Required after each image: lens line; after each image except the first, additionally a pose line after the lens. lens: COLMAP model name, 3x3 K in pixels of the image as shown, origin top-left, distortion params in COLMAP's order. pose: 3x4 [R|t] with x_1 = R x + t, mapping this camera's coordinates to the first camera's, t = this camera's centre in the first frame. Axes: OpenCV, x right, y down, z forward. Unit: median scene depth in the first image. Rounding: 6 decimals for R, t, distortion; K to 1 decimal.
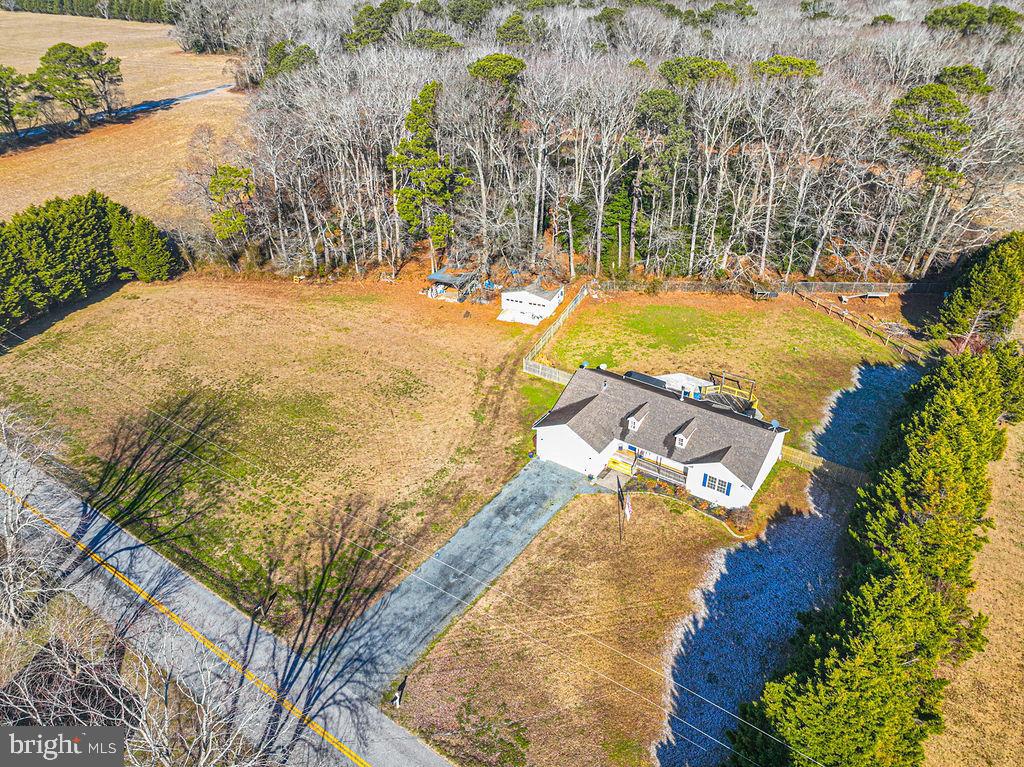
lens RADIAL K [[748.4, 0, 508.9], [0, 748.4, 344.7], [0, 0, 1]] dist [-0.001666, 0.004578]
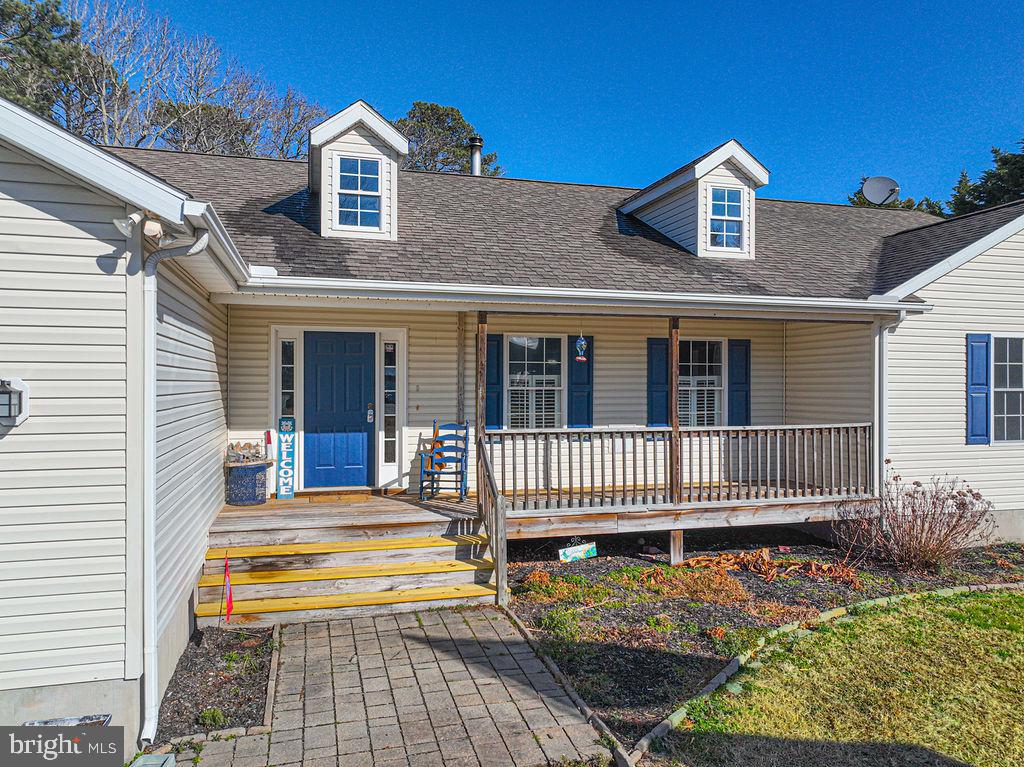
lens RADIAL K [[722.8, 0, 533.3], [0, 722.8, 385.4], [0, 0, 1]] dist [0.001494, 0.001564]
pose [[0.614791, -0.000707, 0.788690, 0.092026], [0.372554, 0.881660, -0.289619, 0.180019], [-0.695151, 0.471885, 0.542300, 0.937478]]
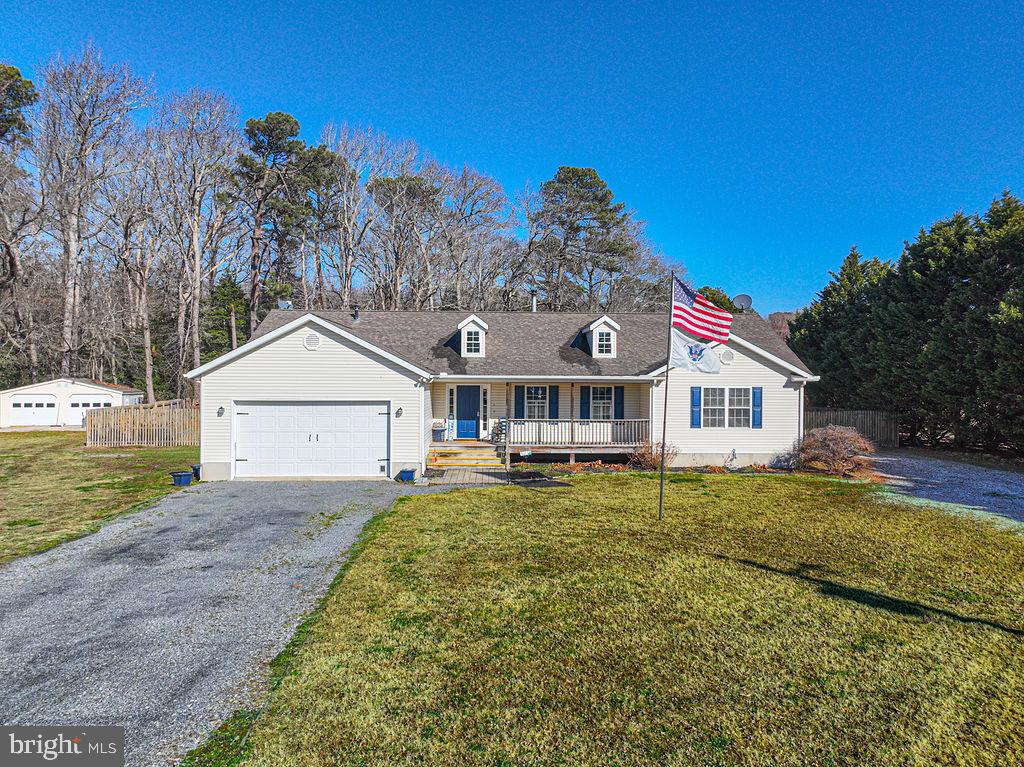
lens RADIAL K [[726.9, 0, 512.0], [0, 726.9, 383.5], [0, 0, 1]] dist [0.007351, 0.004431]
pose [[0.798841, -0.001797, 0.601539, -0.041622], [0.283444, 0.883150, -0.373773, 0.271579], [-0.530578, 0.469088, 0.706006, 0.740313]]
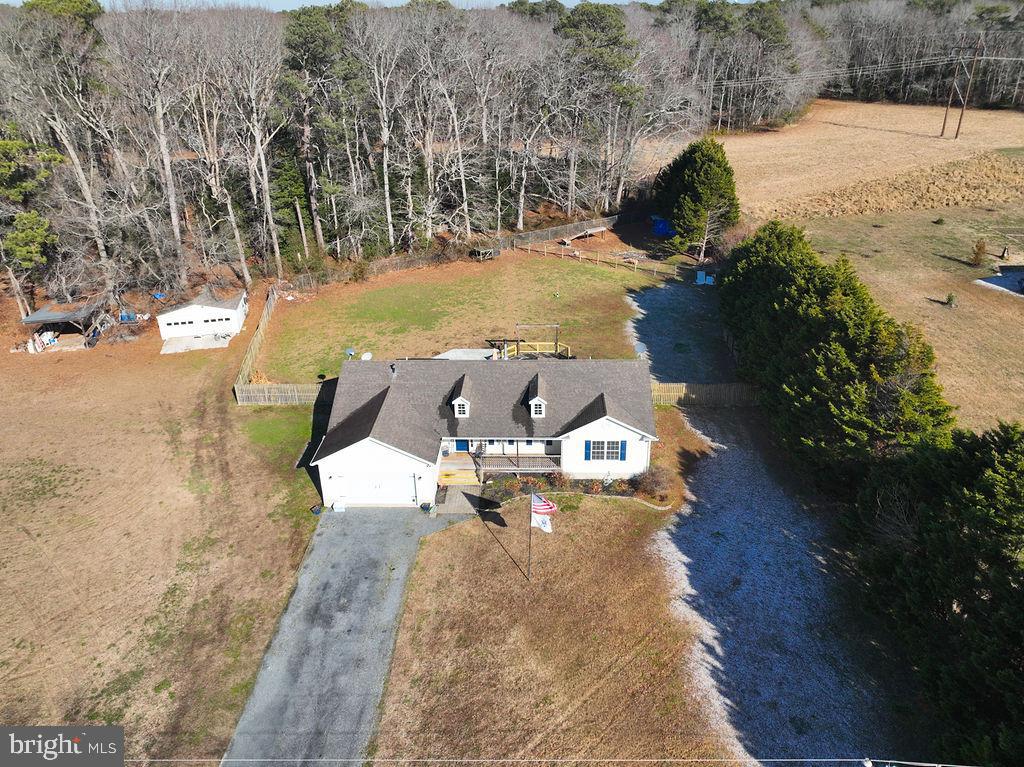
lens RADIAL K [[748.4, 0, 508.9], [0, 748.4, 344.7], [0, 0, 1]] dist [-0.001666, 0.004578]
pose [[0.845322, -0.236934, 0.478845, -0.101716], [0.274684, 0.961491, -0.009162, 0.069916], [-0.458234, 0.139276, 0.877852, 0.394528]]
